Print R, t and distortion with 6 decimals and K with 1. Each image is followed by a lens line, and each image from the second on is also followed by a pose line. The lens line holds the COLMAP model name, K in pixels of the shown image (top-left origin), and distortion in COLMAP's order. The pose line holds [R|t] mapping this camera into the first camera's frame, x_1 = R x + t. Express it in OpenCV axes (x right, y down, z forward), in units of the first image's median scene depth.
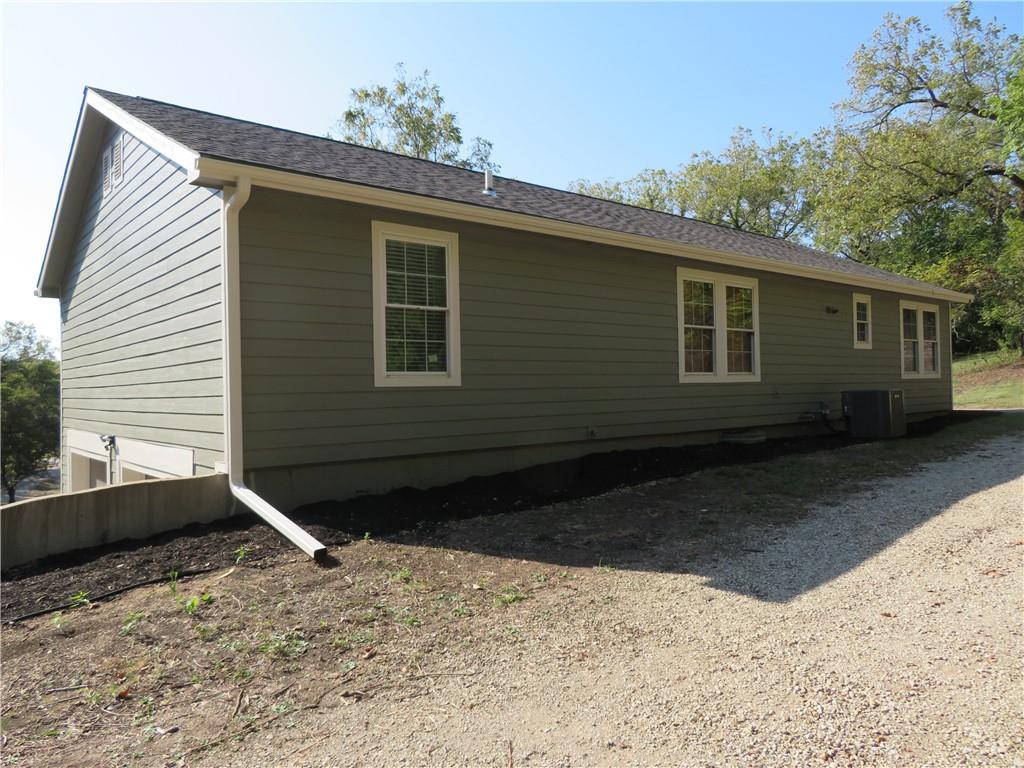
lens RADIAL K [[721.7, 0, 508.3], [0, 721.7, 379.0], [0, 0, 1]] dist [-0.013785, 0.008377]
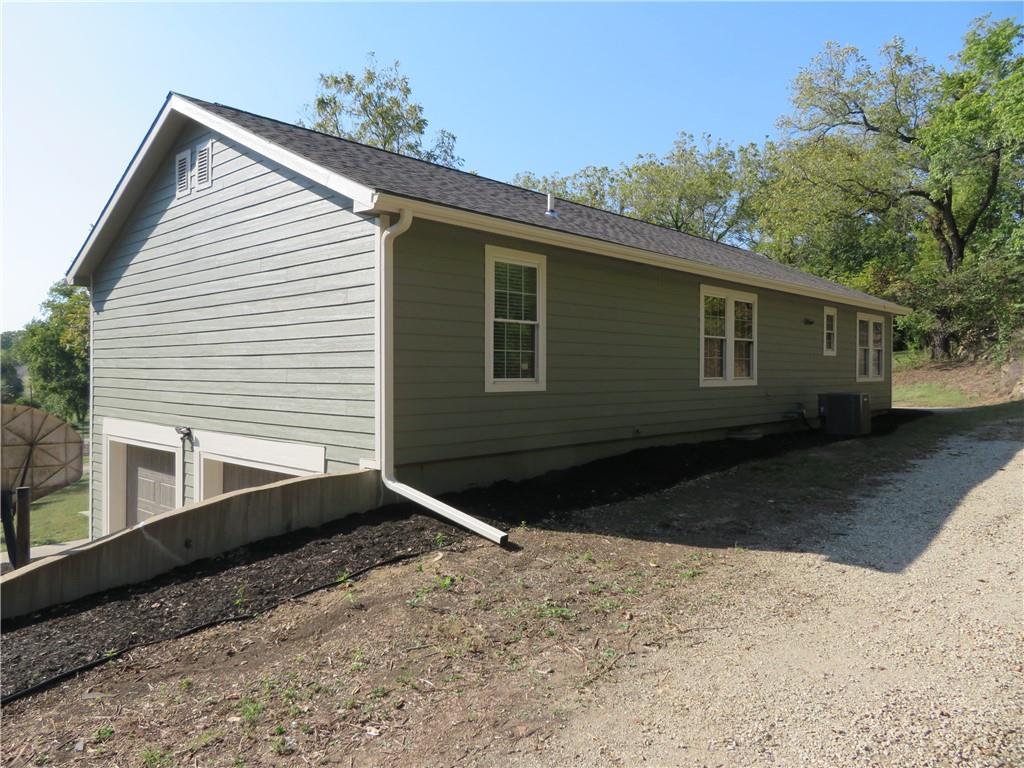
lens RADIAL K [[721.7, 0, 508.3], [0, 721.7, 379.0], [0, 0, 1]] dist [-0.013785, 0.008377]
pose [[0.992201, 0.020058, 0.123027, -0.225728], [-0.022975, 0.999487, 0.022334, -0.028057], [-0.122516, -0.024986, 0.992152, -0.100712]]
